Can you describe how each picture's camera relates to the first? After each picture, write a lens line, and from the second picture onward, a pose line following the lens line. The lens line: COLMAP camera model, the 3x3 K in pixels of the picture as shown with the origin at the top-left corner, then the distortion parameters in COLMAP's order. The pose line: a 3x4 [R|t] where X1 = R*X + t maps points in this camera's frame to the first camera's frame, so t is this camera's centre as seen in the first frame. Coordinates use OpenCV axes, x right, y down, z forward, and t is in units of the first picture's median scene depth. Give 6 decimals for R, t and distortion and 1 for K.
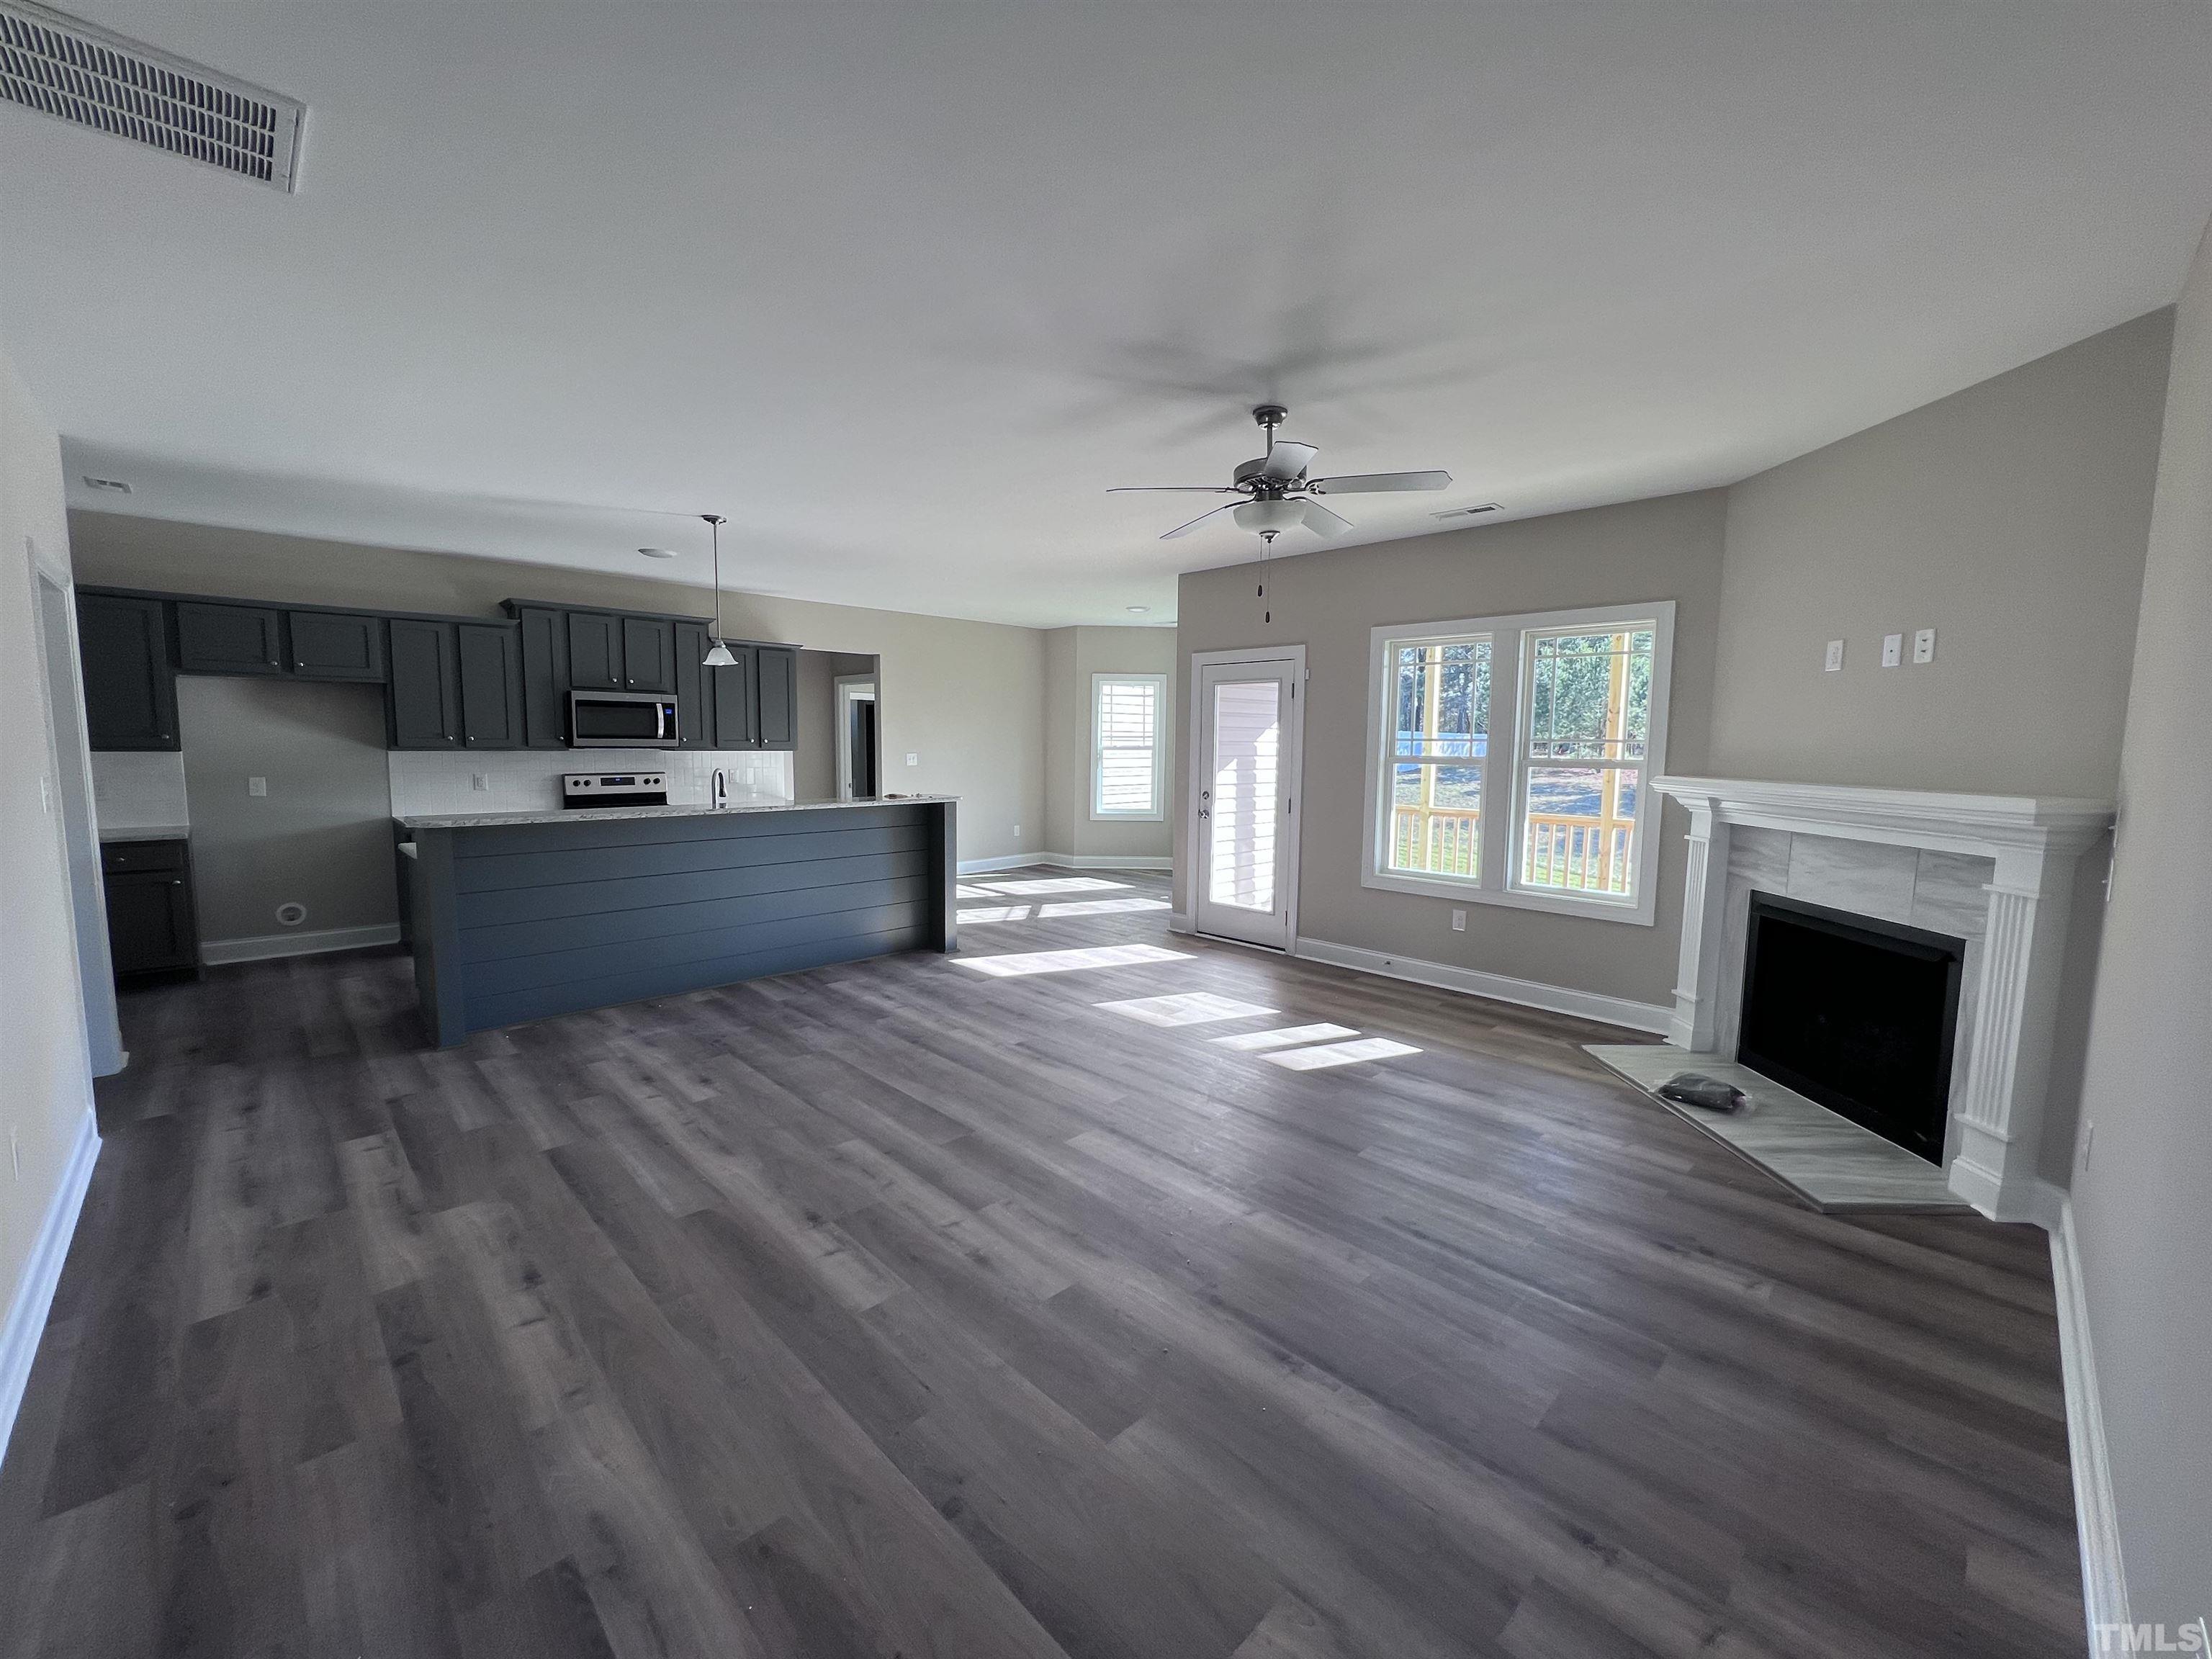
lens RADIAL K [[895.9, 0, 1104.3], [0, 895.9, 831.4], [0, 0, 1]] dist [0.000199, 0.000459]
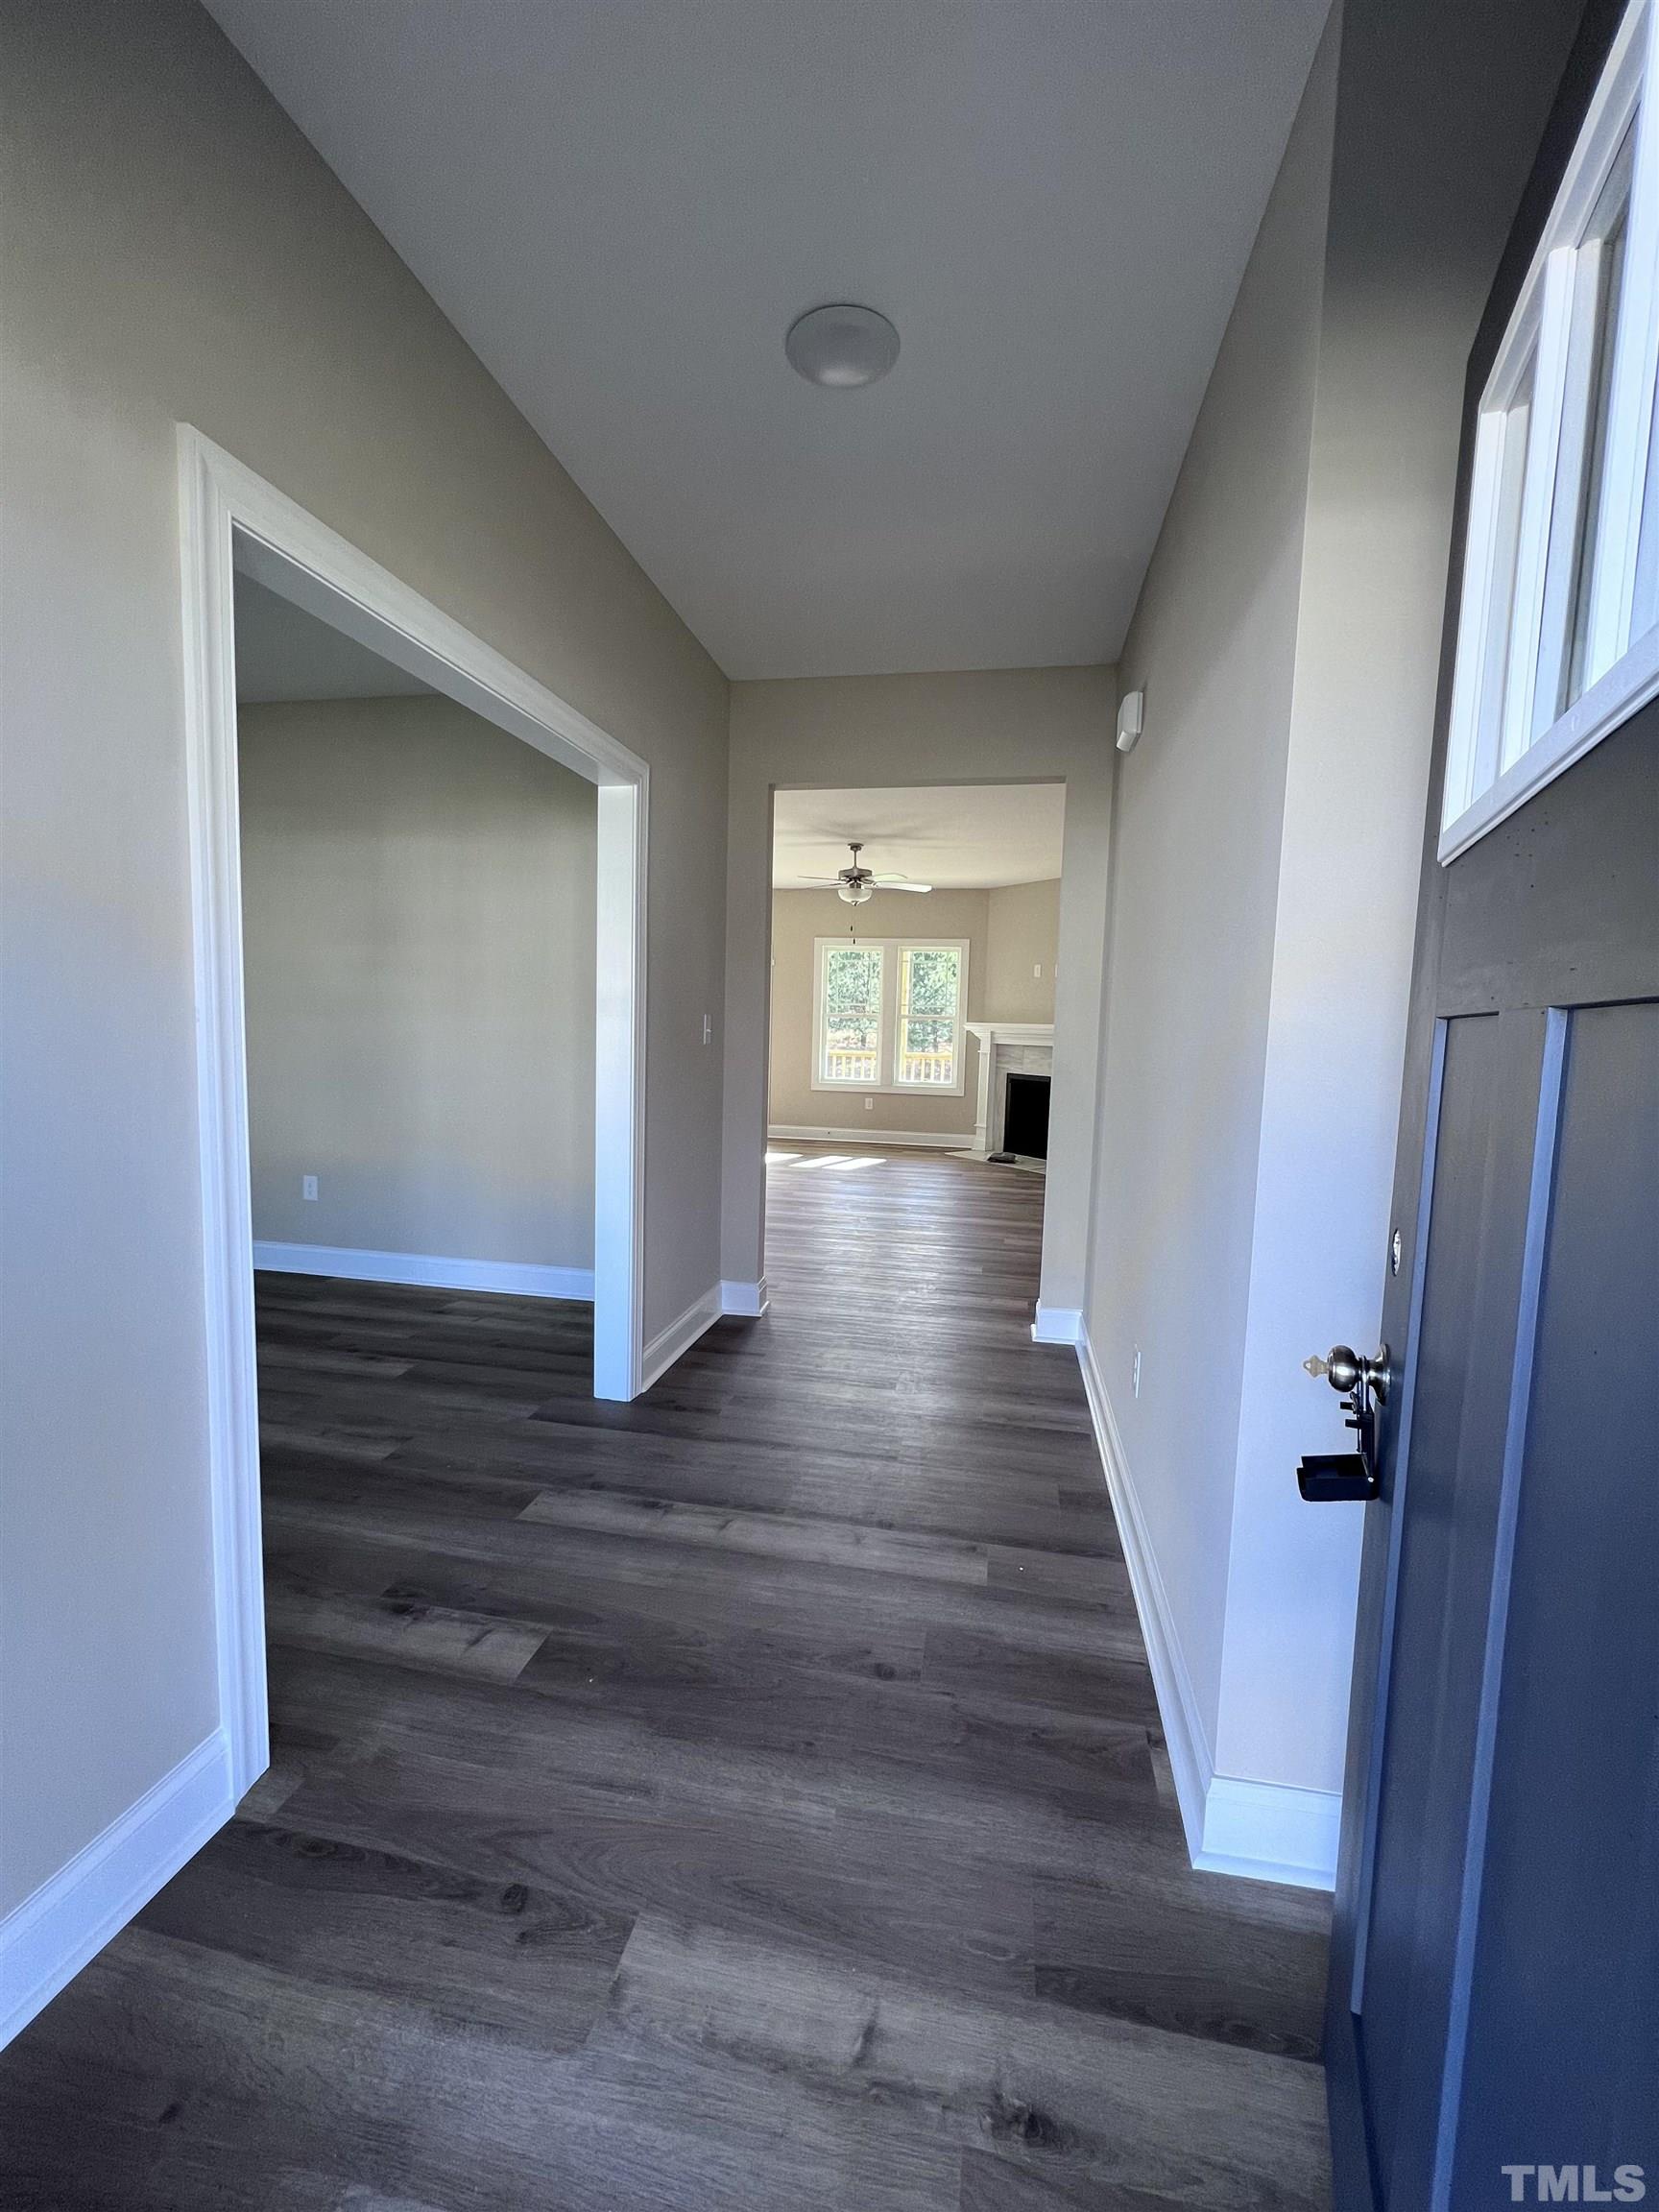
lens RADIAL K [[895.9, 0, 829.5], [0, 895.9, 1106.0], [0, 0, 1]] dist [0.000199, 0.000459]
pose [[0.846049, -0.028285, 0.532355, -0.781456], [0.030280, 0.999529, 0.004984, 0.114928], [-0.532245, 0.011903, 0.846507, -0.601324]]
